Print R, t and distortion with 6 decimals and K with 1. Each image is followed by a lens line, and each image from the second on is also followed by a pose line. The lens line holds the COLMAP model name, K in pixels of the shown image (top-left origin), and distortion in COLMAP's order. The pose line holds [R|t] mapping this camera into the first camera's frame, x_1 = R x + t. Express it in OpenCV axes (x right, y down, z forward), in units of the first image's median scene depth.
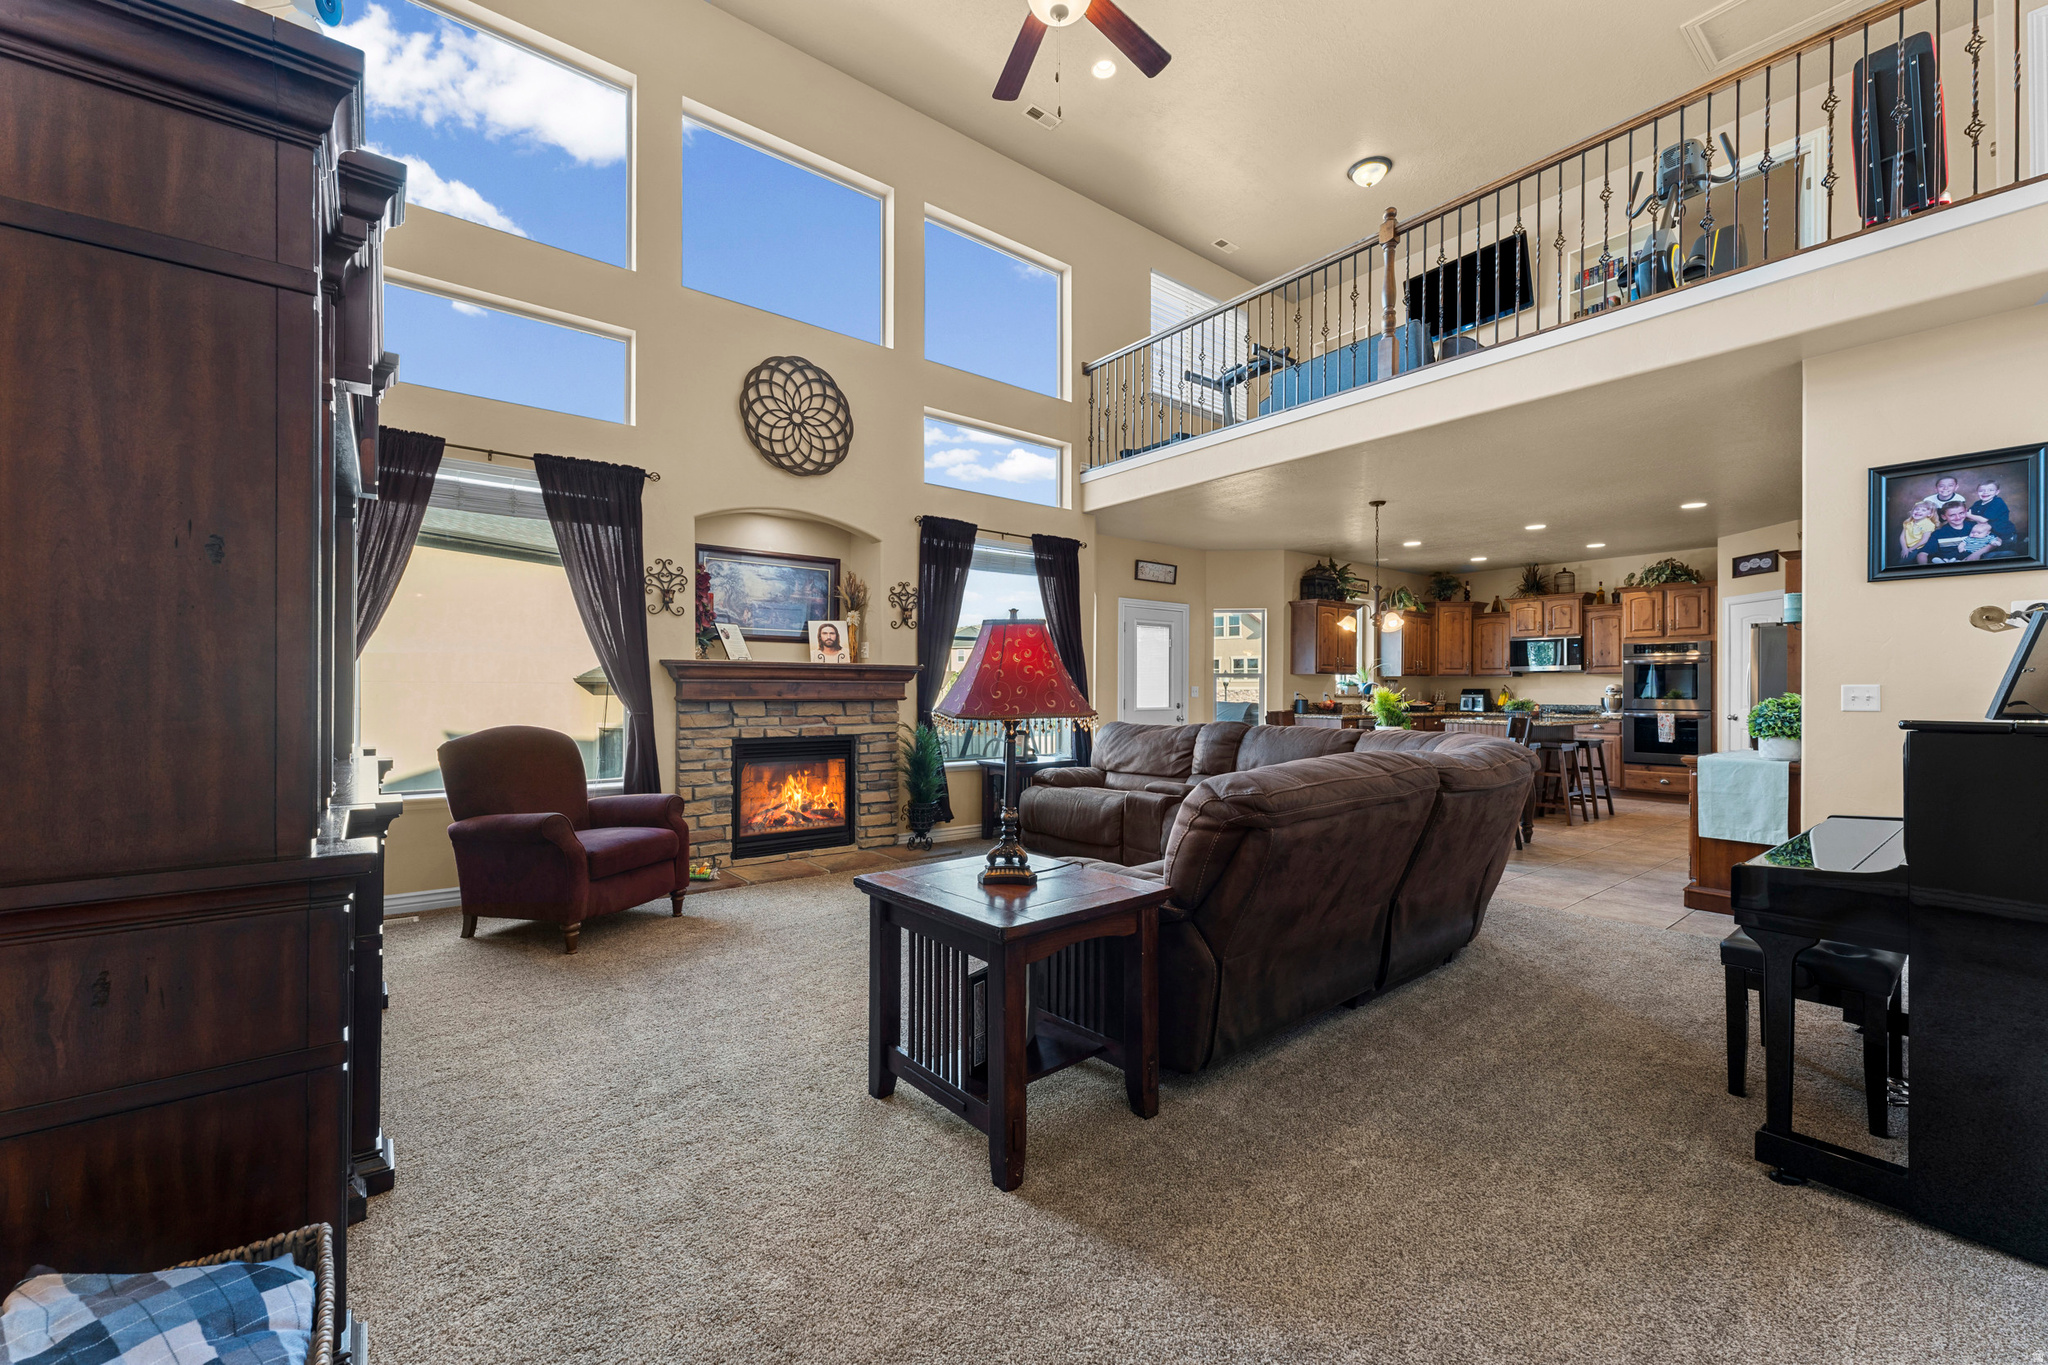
lens RADIAL K [[813.4, 0, 1015.9], [0, 813.4, 688.0], [0, 0, 1]] dist [0.000588, -0.000643]
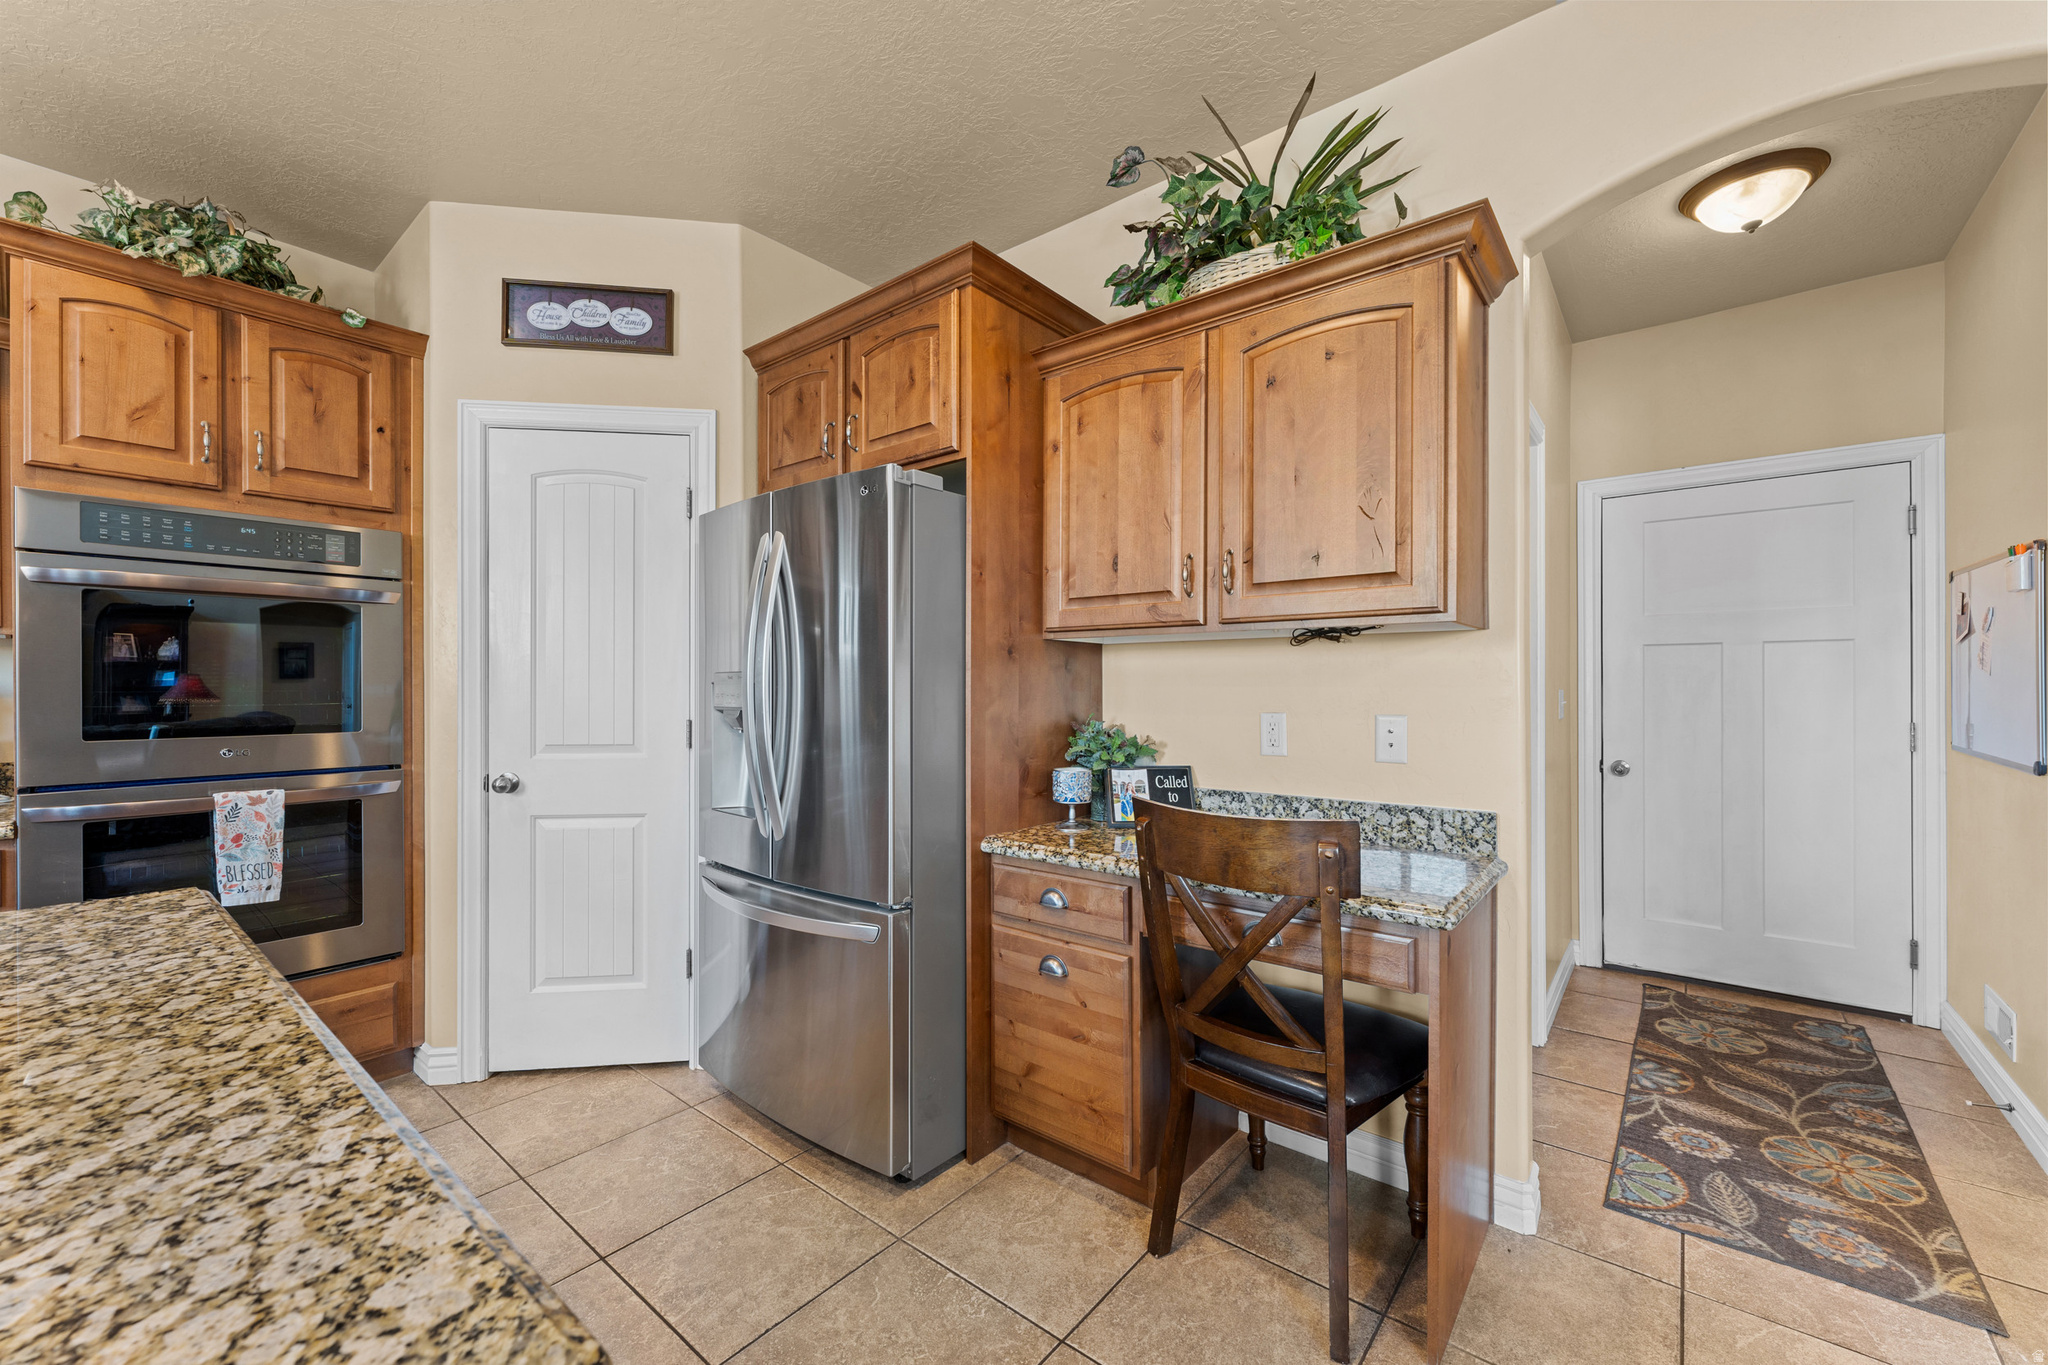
lens RADIAL K [[813.4, 0, 1018.4], [0, 813.4, 687.9], [0, 0, 1]] dist [0.000588, -0.000643]
pose [[-0.212903, -0.003697, 0.977066, 0.468579], [-0.002428, 0.999992, 0.003254, -0.002437], [-0.977070, -0.001679, -0.212910, 0.770164]]
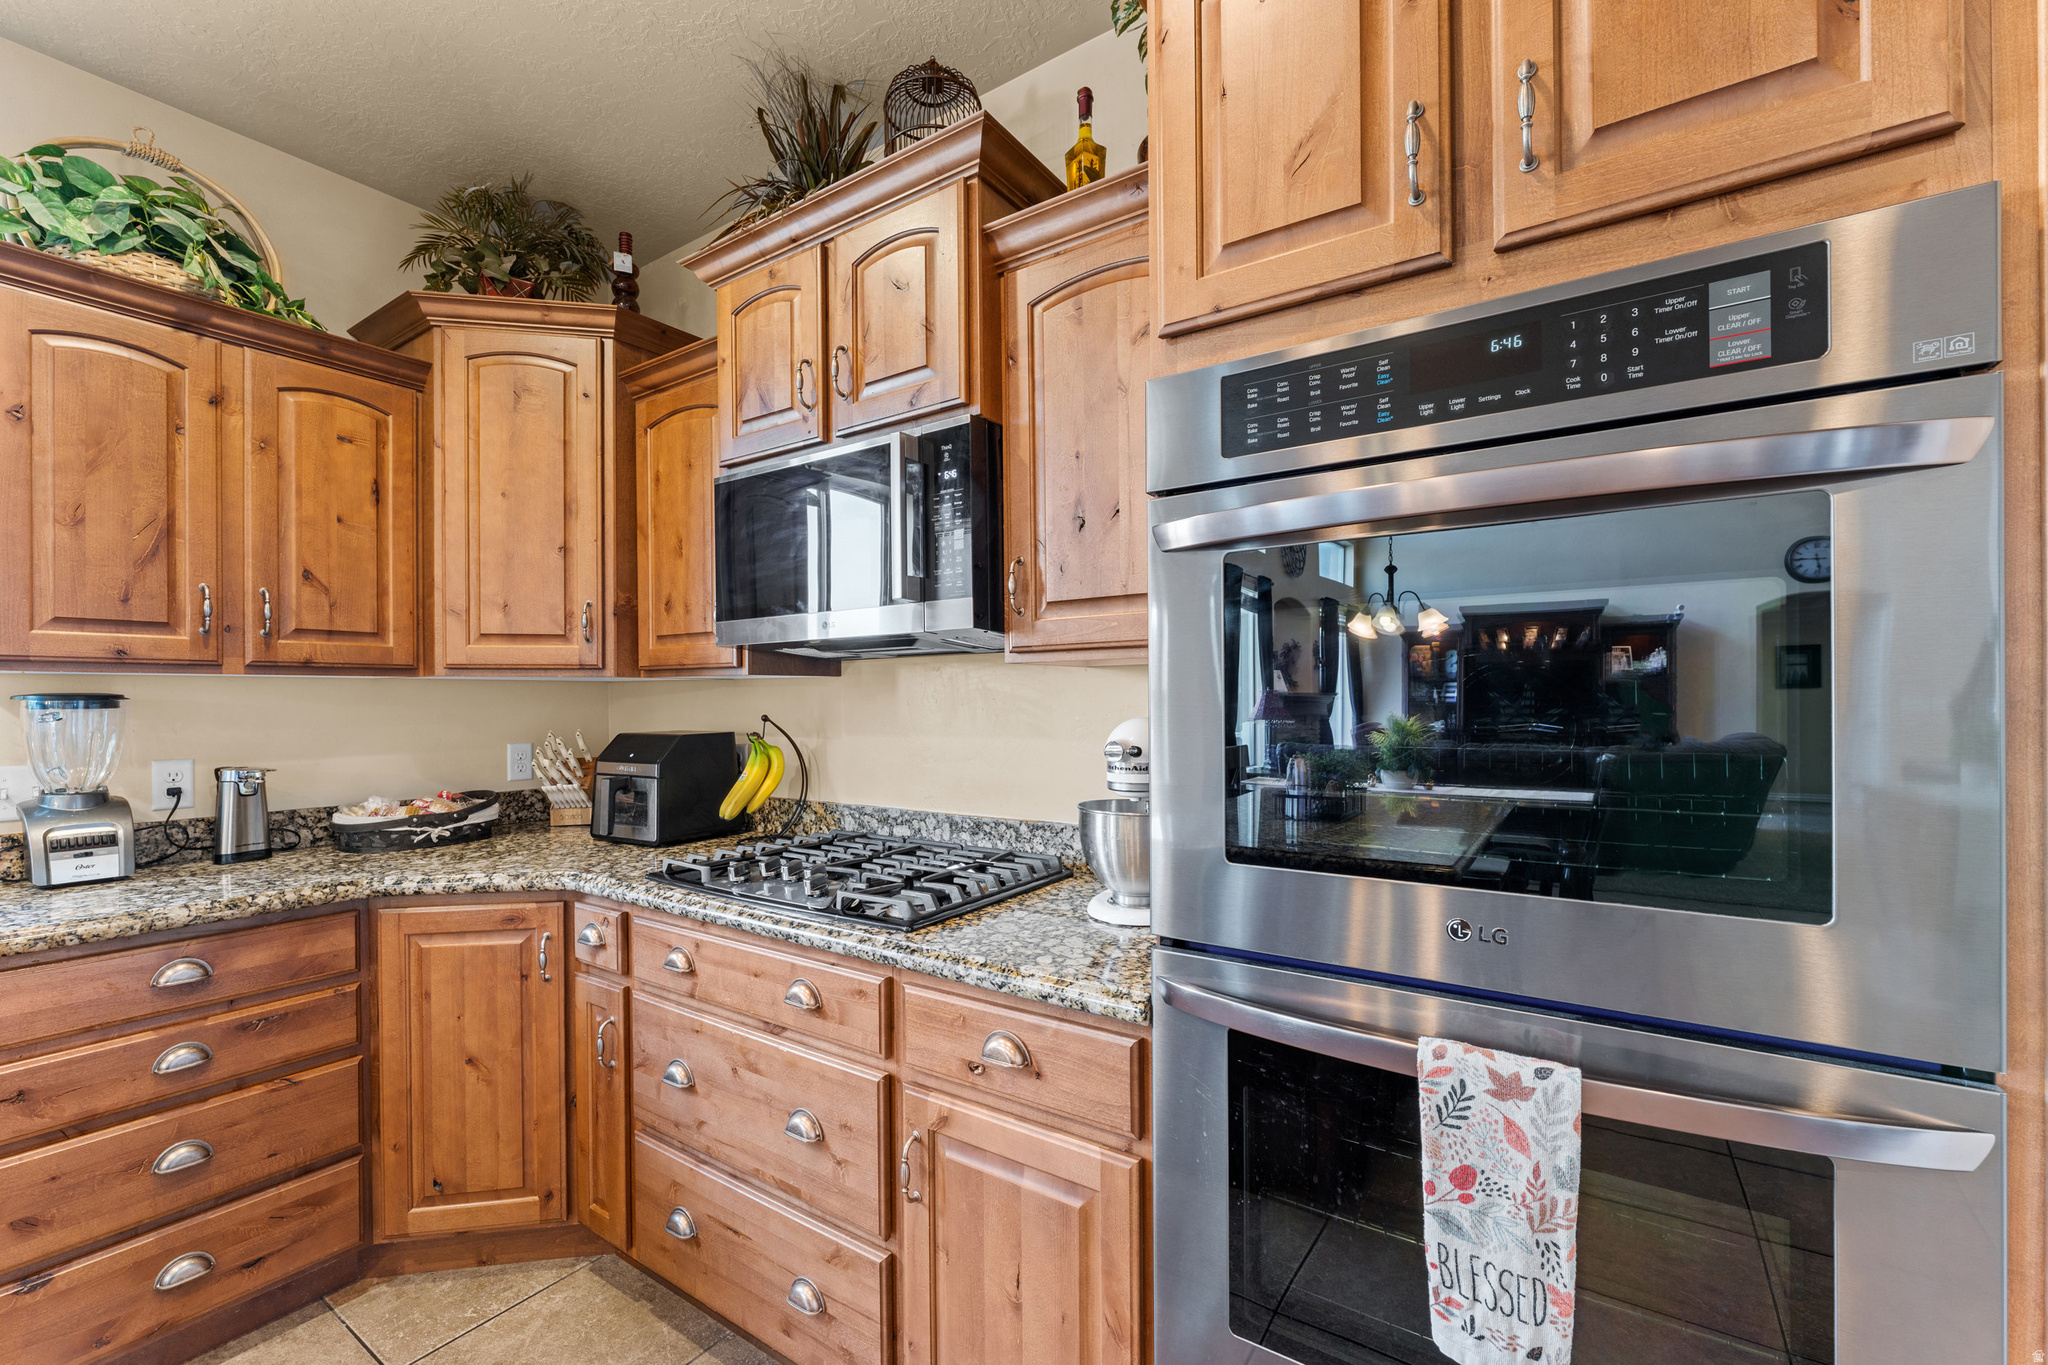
lens RADIAL K [[853.5, 0, 1019.1], [0, 853.5, 701.4], [0, 0, 1]] dist [-0.006325, -0.000106]
pose [[0.954720, -0.008424, 0.297386, 0.677321], [0.007062, 0.999959, 0.005653, -0.008961], [-0.297421, -0.003297, 0.954741, 0.869939]]
